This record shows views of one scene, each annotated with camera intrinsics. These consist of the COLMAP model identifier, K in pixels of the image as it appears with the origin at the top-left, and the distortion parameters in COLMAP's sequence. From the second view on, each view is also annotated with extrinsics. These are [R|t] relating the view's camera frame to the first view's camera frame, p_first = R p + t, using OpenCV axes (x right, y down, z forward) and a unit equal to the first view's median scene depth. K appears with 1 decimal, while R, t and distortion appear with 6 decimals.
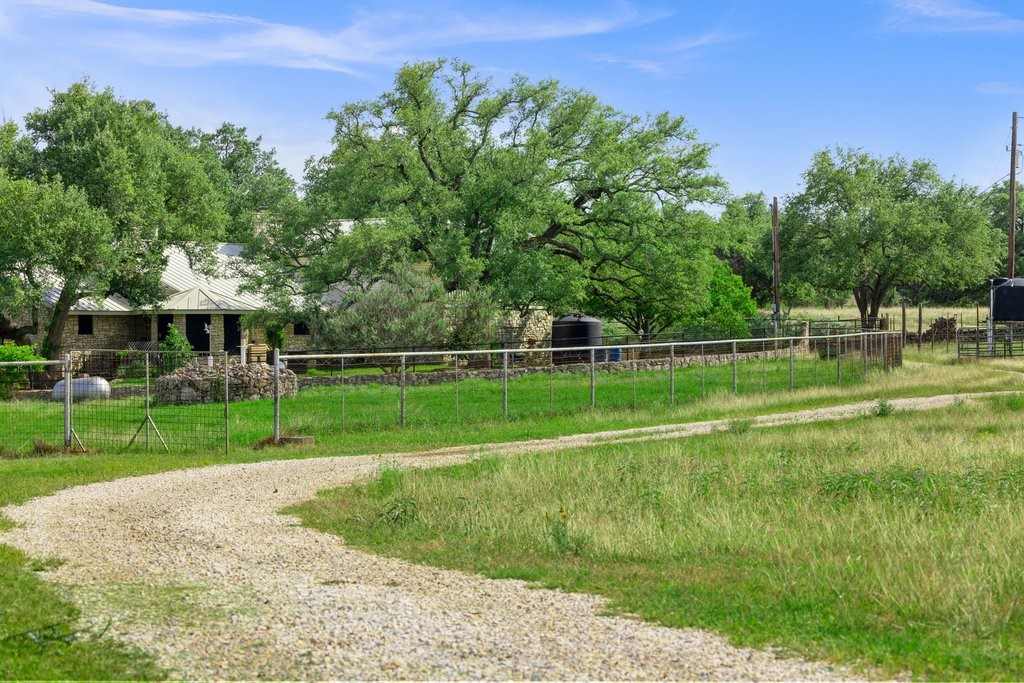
lens RADIAL K [[584.9, 0, 552.4], [0, 584.9, 320.7], [0, 0, 1]] dist [-0.004919, 0.005242]
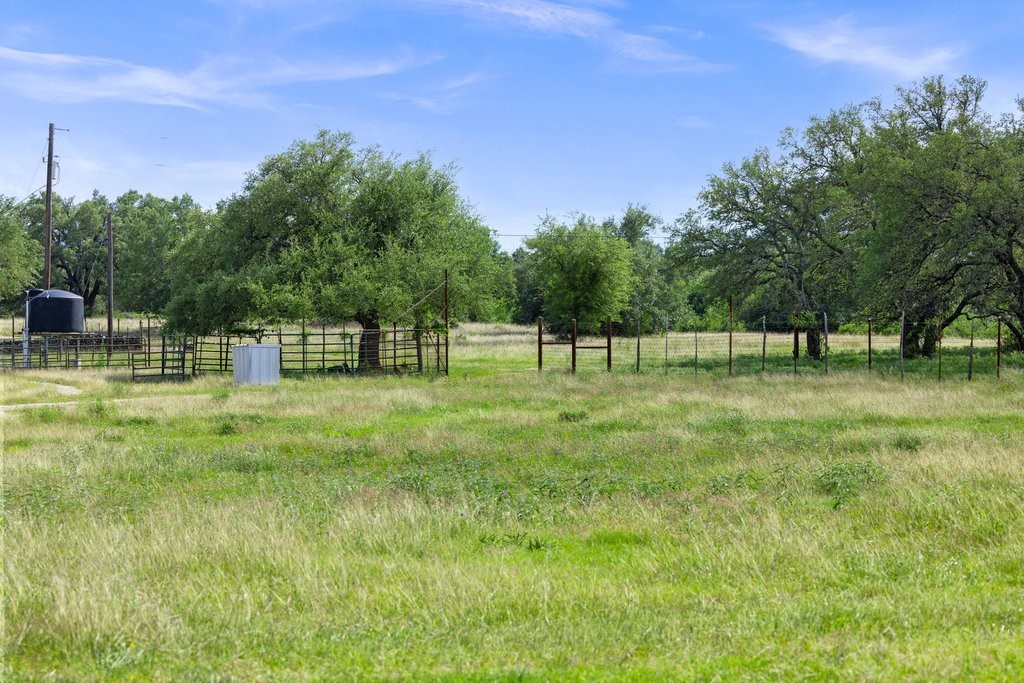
lens RADIAL K [[485.7, 0, 569.0], [0, 485.7, 304.8], [0, 0, 1]] dist [0.001288, 0.002373]
pose [[0.999997, 0.002256, 0.000344, 1.671411], [-0.002245, 0.999593, -0.028456, -0.024595], [-0.000408, 0.028455, 0.999595, 0.170156]]
